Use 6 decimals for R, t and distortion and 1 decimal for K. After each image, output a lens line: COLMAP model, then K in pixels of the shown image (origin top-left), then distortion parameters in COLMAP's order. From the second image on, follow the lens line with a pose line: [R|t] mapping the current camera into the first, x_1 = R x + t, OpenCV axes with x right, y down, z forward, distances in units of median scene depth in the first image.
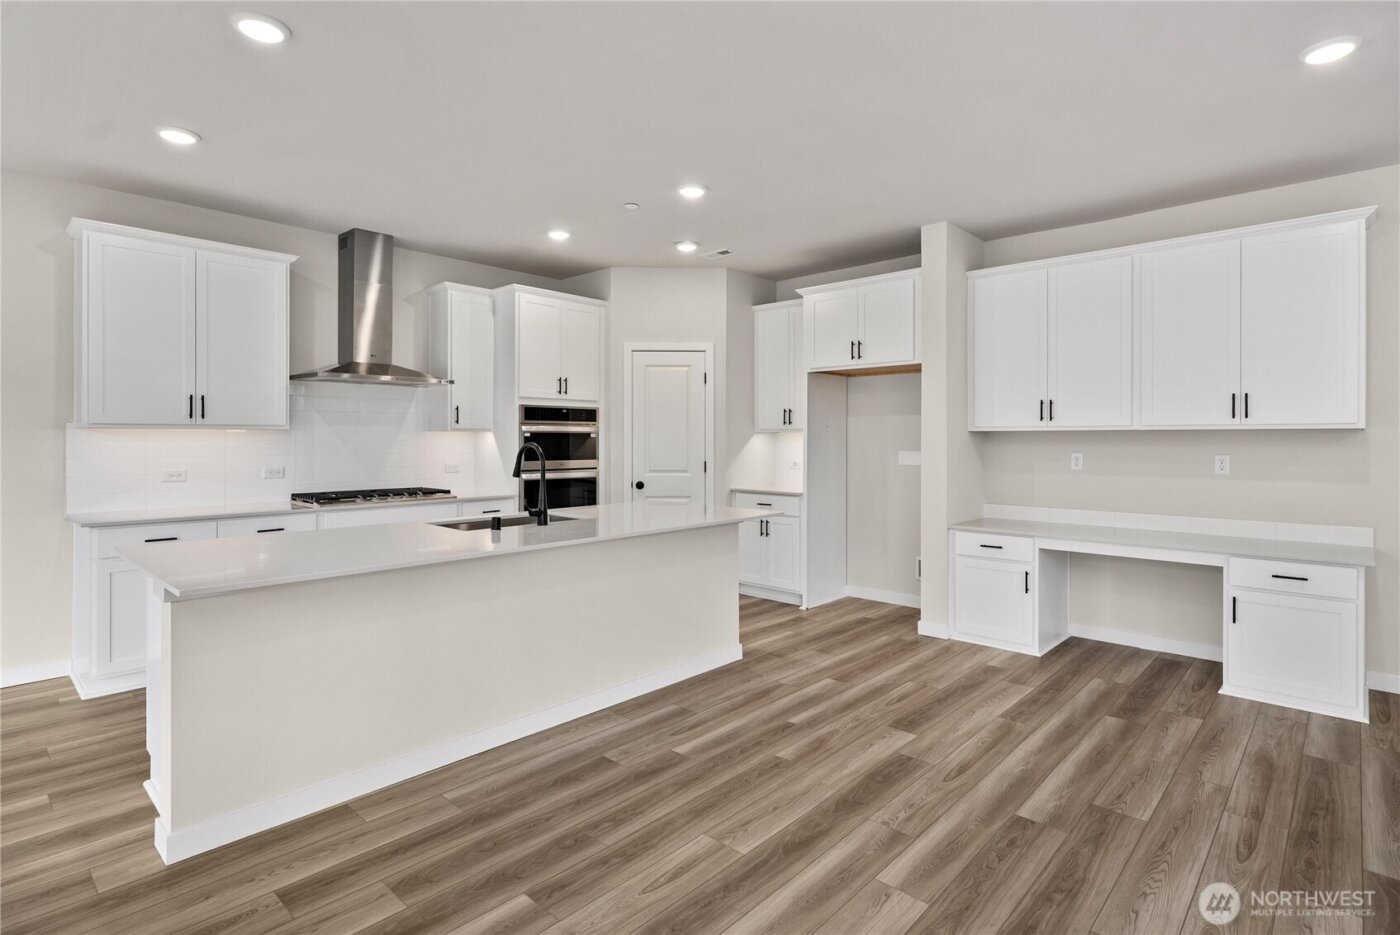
lens RADIAL K [[697.4, 0, 693.6], [0, 697.4, 451.7], [0, 0, 1]] dist [-0.005495, 0.000859]
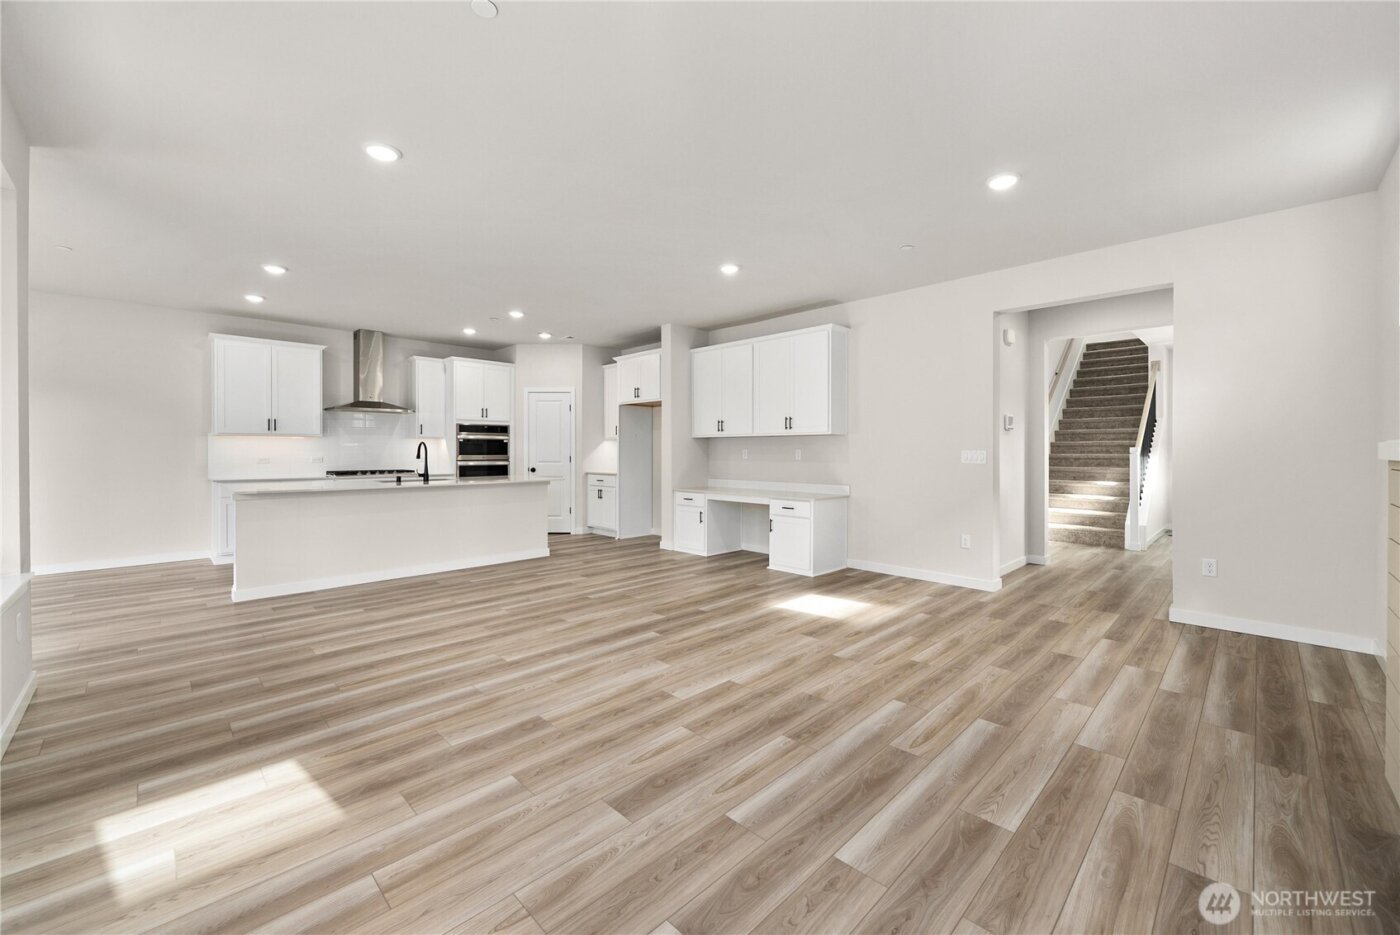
lens RADIAL K [[555.7, 0, 697.7], [0, 555.7, 465.0], [0, 0, 1]] dist [-0.003037, -0.000261]
pose [[0.999303, 0.001122, -0.037303, 0.477108], [-0.000819, 0.999966, 0.008156, 0.030397], [0.037311, -0.008120, 0.999271, -0.458183]]
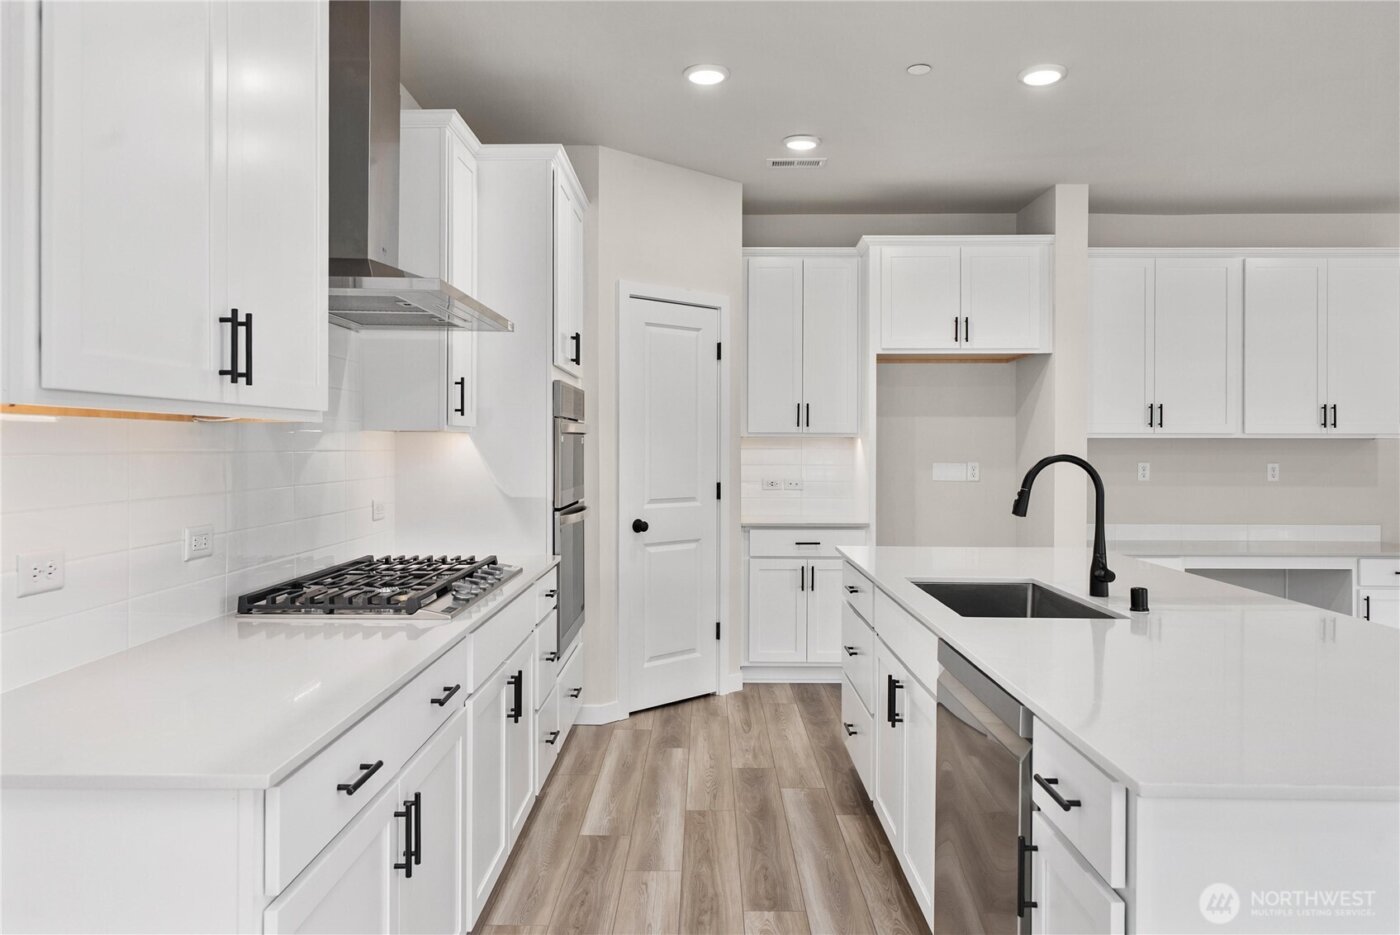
lens RADIAL K [[985.8, 0, 705.6], [0, 985.8, 448.5], [0, 0, 1]] dist [0.018180, -0.001083]
pose [[0.724615, -0.000968, 0.689153, -0.753521], [0.010773, 0.999893, -0.009923, -0.009866], [-0.689069, 0.014615, 0.724548, 0.447373]]
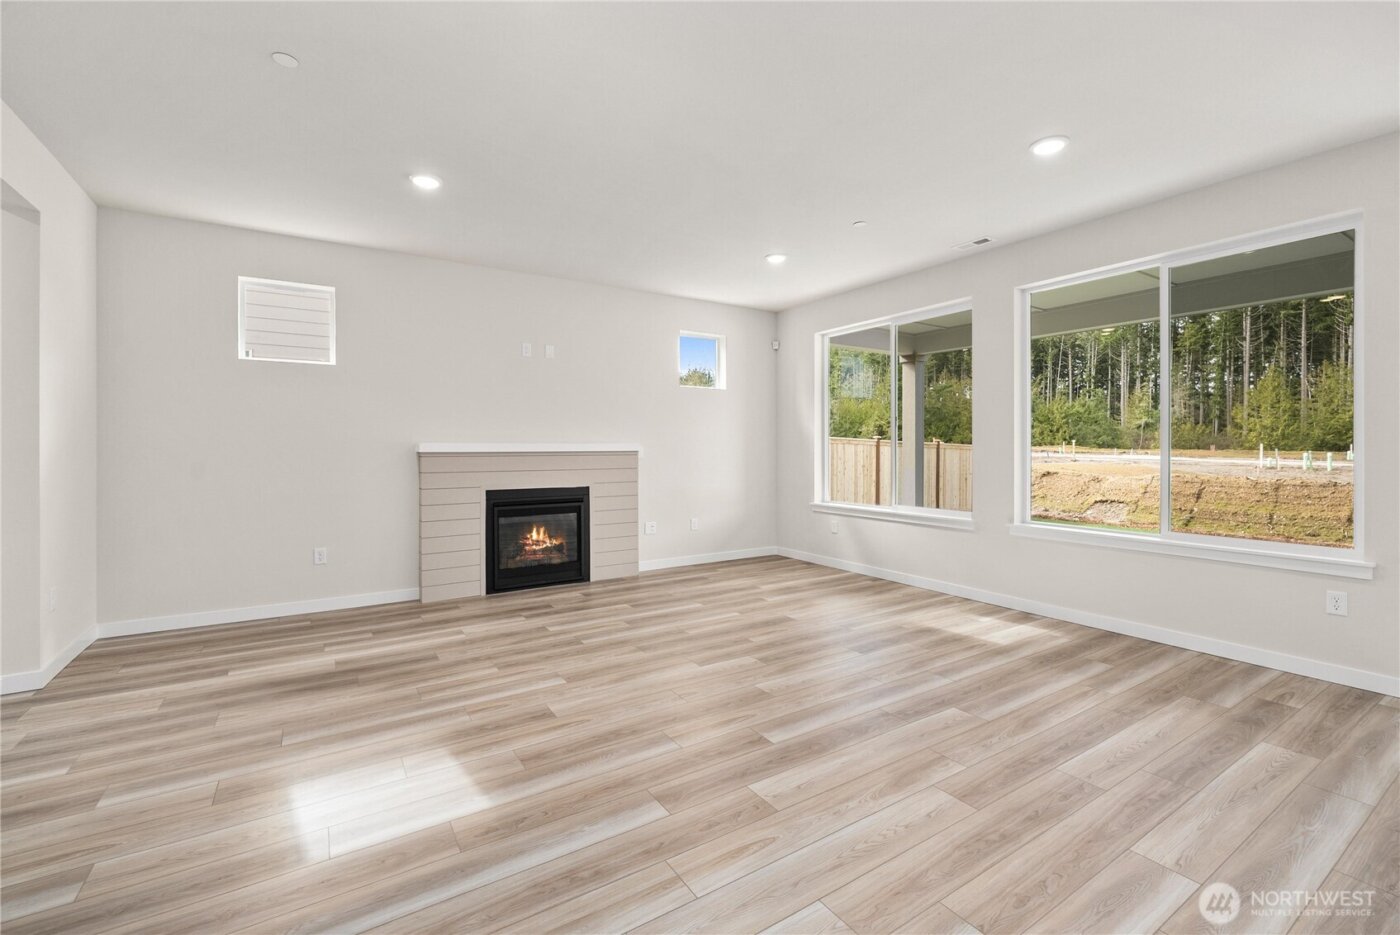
lens RADIAL K [[593.4, 0, 696.7], [0, 593.4, 456.7], [0, 0, 1]] dist [-0.001568, 0.000637]
pose [[-0.969691, -0.002755, 0.244319, 0.322011], [0.004935, 0.999512, 0.030860, 0.007632], [-0.244285, 0.031131, -0.969204, 0.855303]]
